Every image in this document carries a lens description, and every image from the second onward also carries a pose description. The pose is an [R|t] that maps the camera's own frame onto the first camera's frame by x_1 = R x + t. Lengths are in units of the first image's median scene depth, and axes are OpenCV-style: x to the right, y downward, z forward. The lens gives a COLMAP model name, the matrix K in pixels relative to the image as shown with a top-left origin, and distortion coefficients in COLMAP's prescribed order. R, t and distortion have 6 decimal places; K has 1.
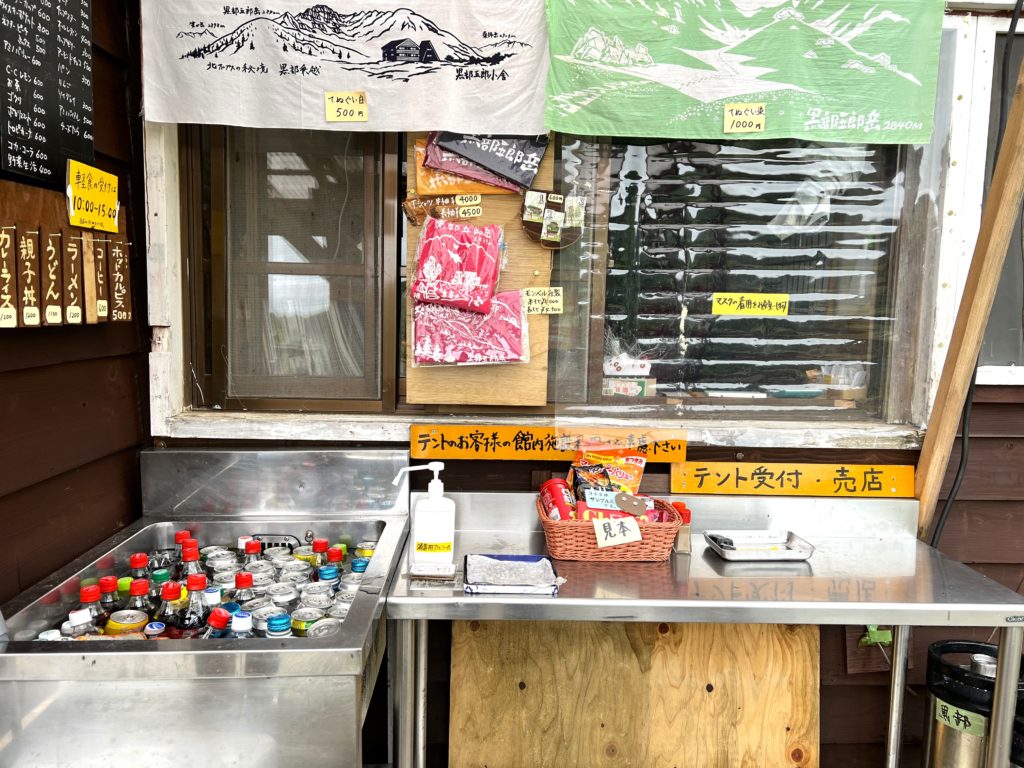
lens RADIAL K [[785.3, 0, 512.0], [0, 785.3, 384.0], [0, 0, 1]] dist [0.004186, -0.004499]
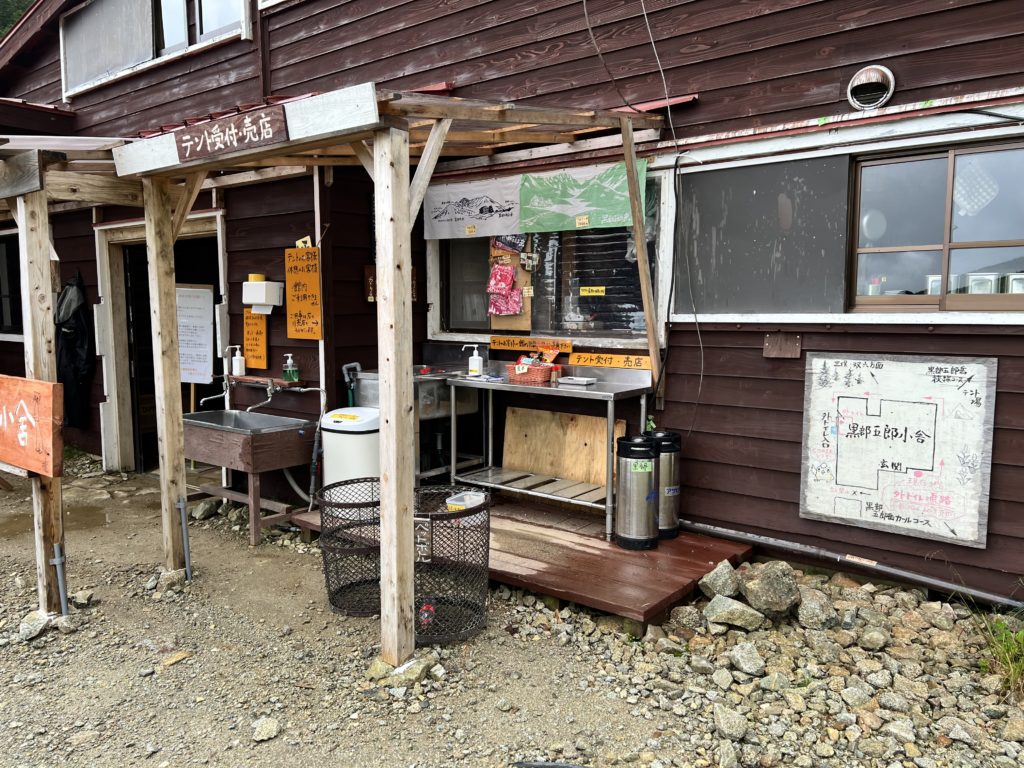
lens RADIAL K [[785.3, 0, 512.0], [0, 785.3, 384.0], [0, 0, 1]] dist [0.004186, -0.004499]
pose [[0.761294, 0.047595, -0.646658, 1.787812], [-0.045775, 0.998759, 0.019621, 0.165183], [0.646789, 0.014663, 0.762528, -1.131979]]
